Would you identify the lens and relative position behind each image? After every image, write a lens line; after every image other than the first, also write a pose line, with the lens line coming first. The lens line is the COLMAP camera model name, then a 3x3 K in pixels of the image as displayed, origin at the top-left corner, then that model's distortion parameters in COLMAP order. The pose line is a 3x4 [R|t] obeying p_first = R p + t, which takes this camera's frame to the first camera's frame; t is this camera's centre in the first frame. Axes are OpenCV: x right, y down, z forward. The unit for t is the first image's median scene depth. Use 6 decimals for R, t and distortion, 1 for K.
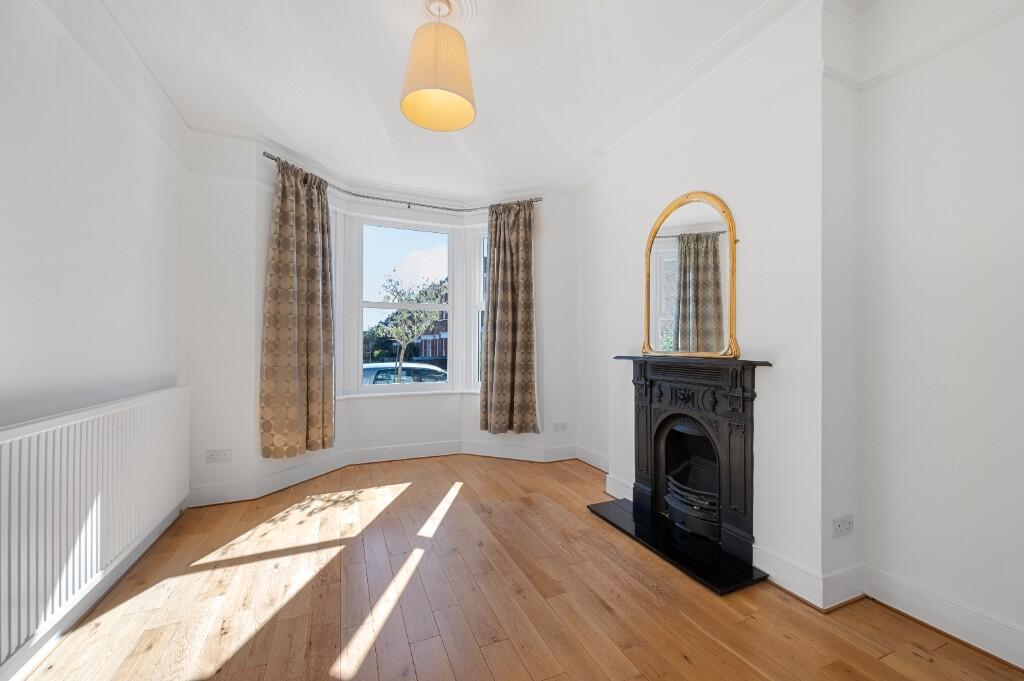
lens RADIAL K [[412.8, 0, 516.5], [0, 412.8, 343.5], [0, 0, 1]] dist [-0.000849, -0.000035]
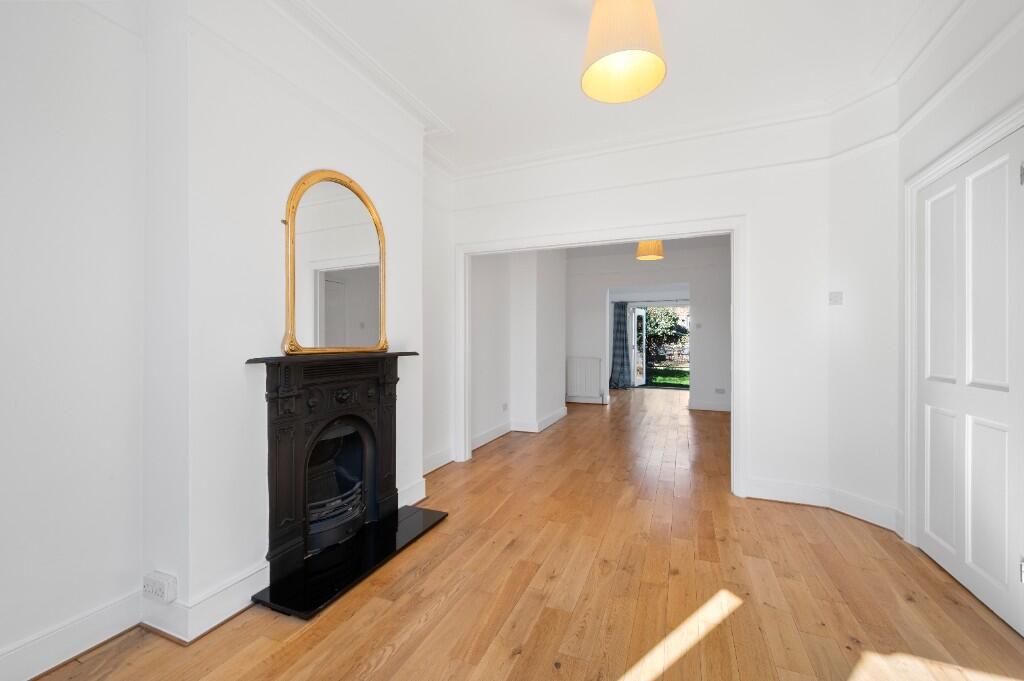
lens RADIAL K [[412.8, 0, 515.5], [0, 412.8, 342.1], [0, 0, 1]] dist [-0.000849, -0.000035]
pose [[-0.703636, -0.002079, 0.710558, -0.564960], [-0.006101, 0.999977, -0.003115, 0.009907], [-0.710534, -0.006527, -0.703632, 1.523373]]
